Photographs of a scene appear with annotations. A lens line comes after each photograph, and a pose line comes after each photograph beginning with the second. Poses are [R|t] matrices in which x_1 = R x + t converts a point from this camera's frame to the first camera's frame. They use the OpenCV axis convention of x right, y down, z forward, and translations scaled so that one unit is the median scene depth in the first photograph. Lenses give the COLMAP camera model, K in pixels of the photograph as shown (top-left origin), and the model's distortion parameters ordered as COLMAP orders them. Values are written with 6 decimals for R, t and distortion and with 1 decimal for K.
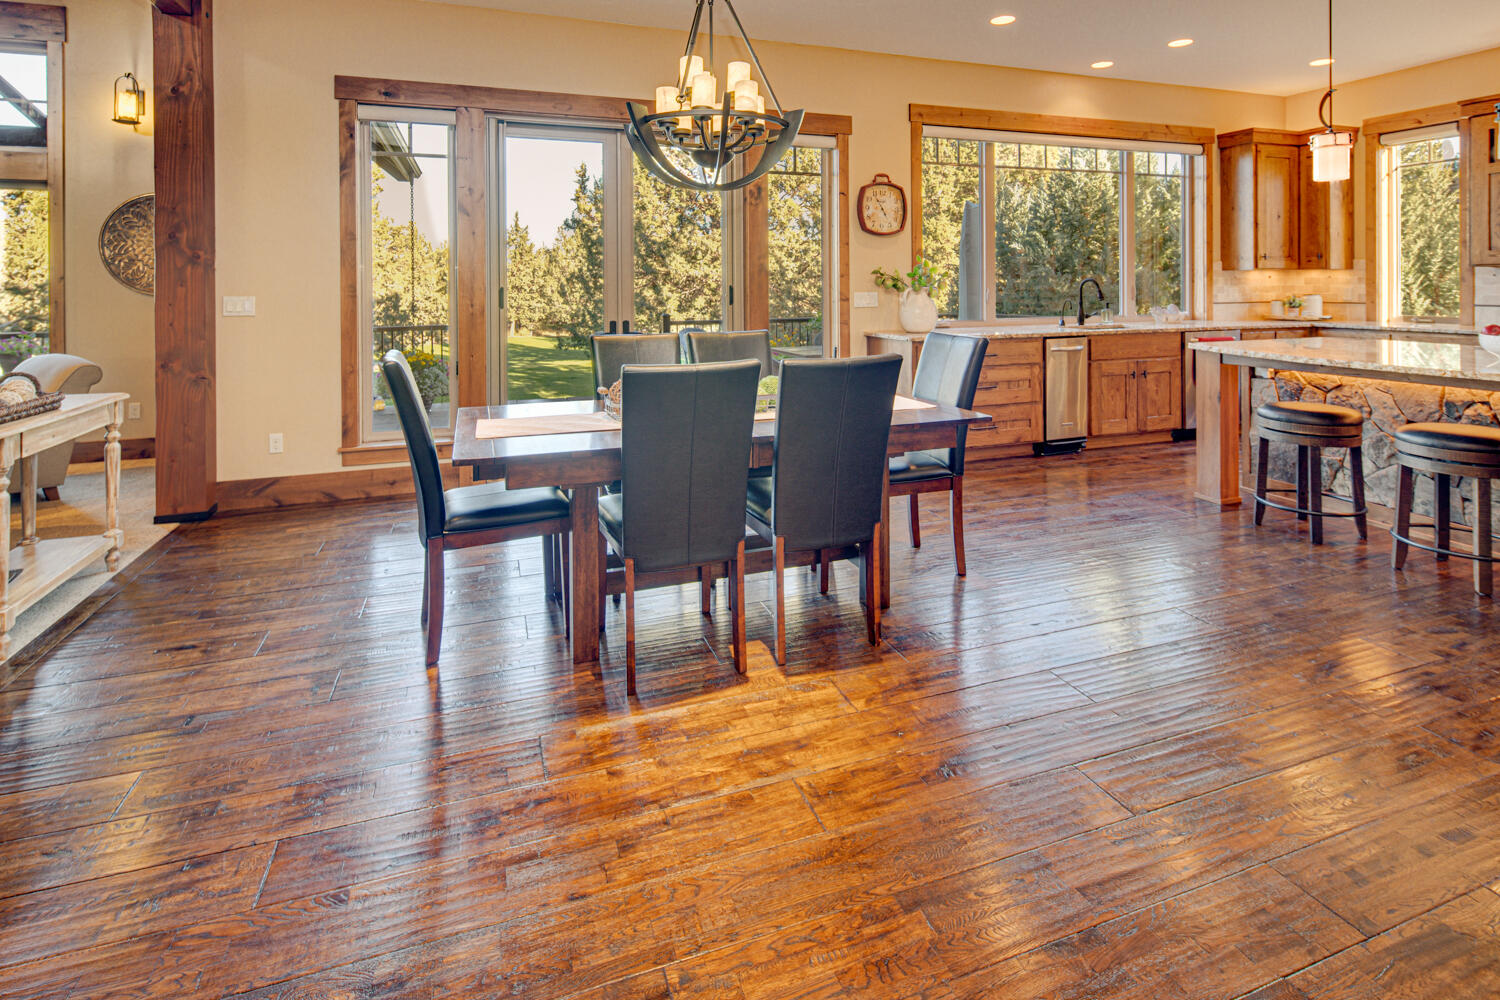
lens RADIAL K [[750.6, 0, 754.4], [0, 750.6, 284.8], [0, 0, 1]] dist [0.020093, -0.000815]
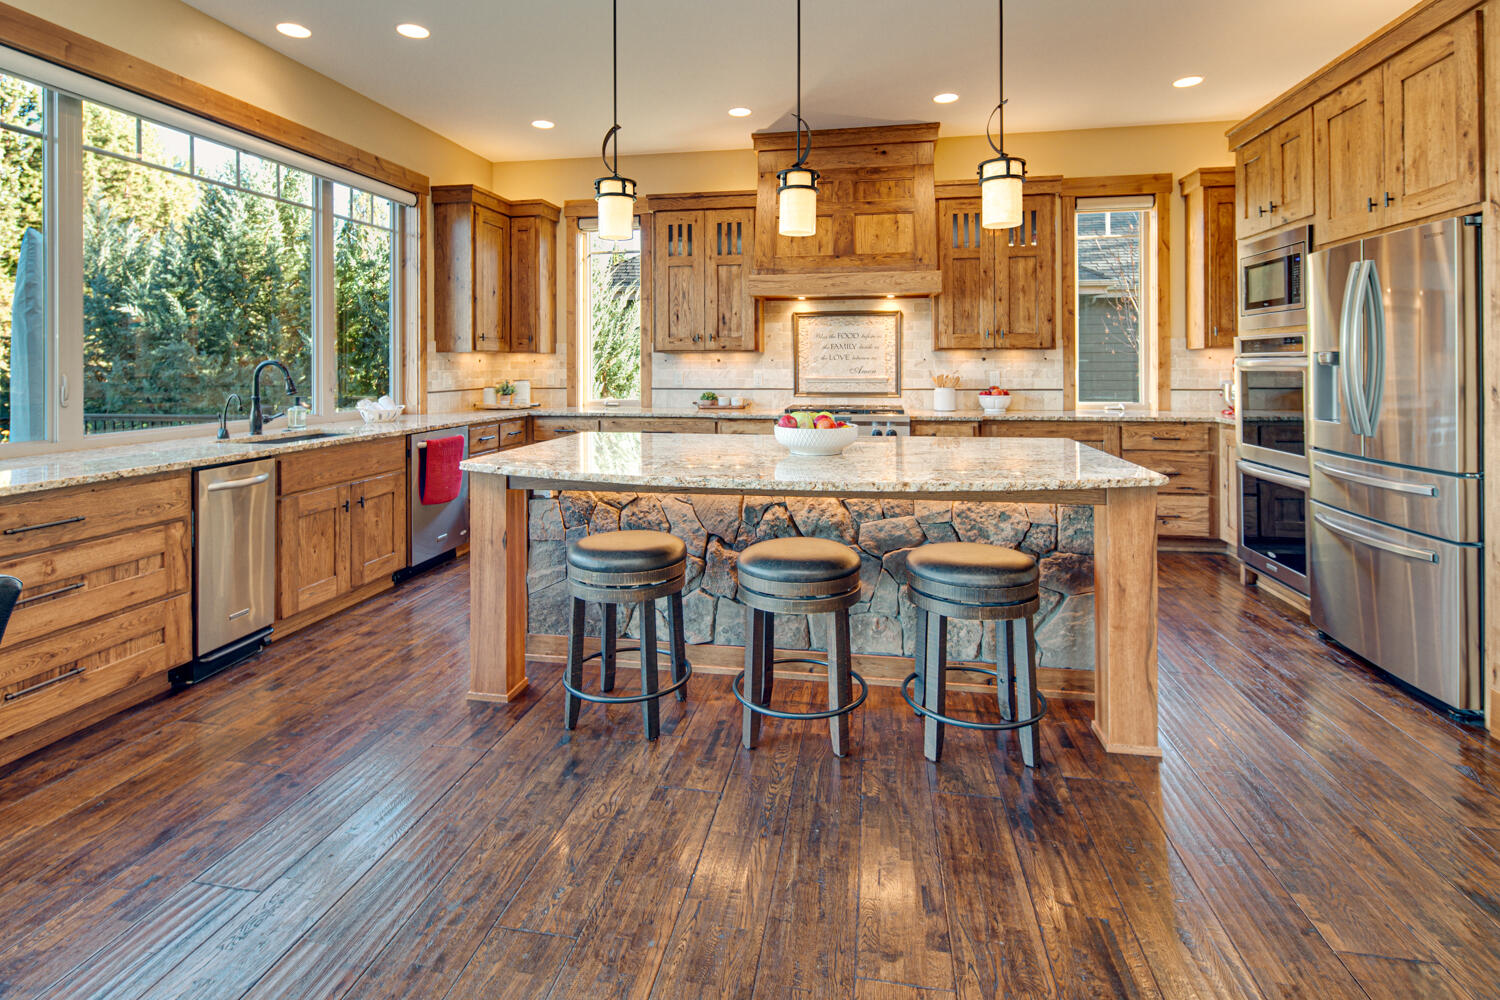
lens RADIAL K [[736.9, 0, 747.0], [0, 736.9, 363.5], [0, 0, 1]] dist [-0.001939, -0.001950]
pose [[0.509813, 0.005788, 0.860266, 0.112468], [0.000516, 0.999975, -0.007034, -0.001215], [-0.860285, 0.004030, 0.509798, 0.330811]]
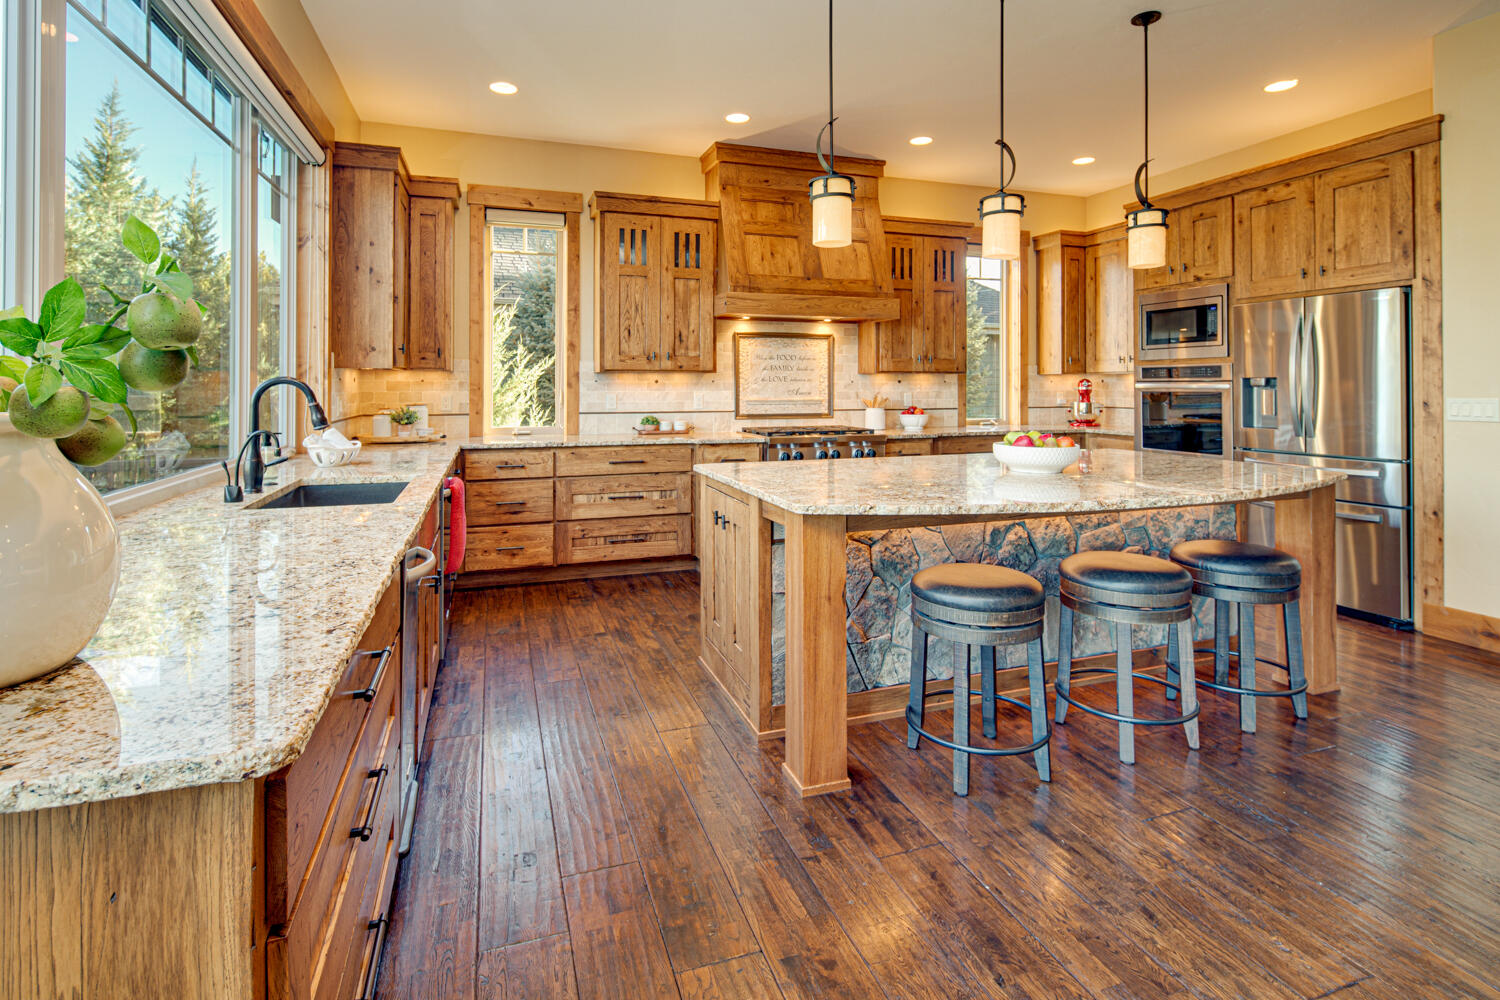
lens RADIAL K [[728.8, 0, 747.1], [0, 728.8, 384.1], [0, 0, 1]] dist [-0.000980, -0.000942]
pose [[0.027403, 0.009273, 0.999581, 0.051743], [0.000402, 0.999957, -0.009288, -0.000512], [-0.999624, 0.000656, 0.027398, 0.715847]]
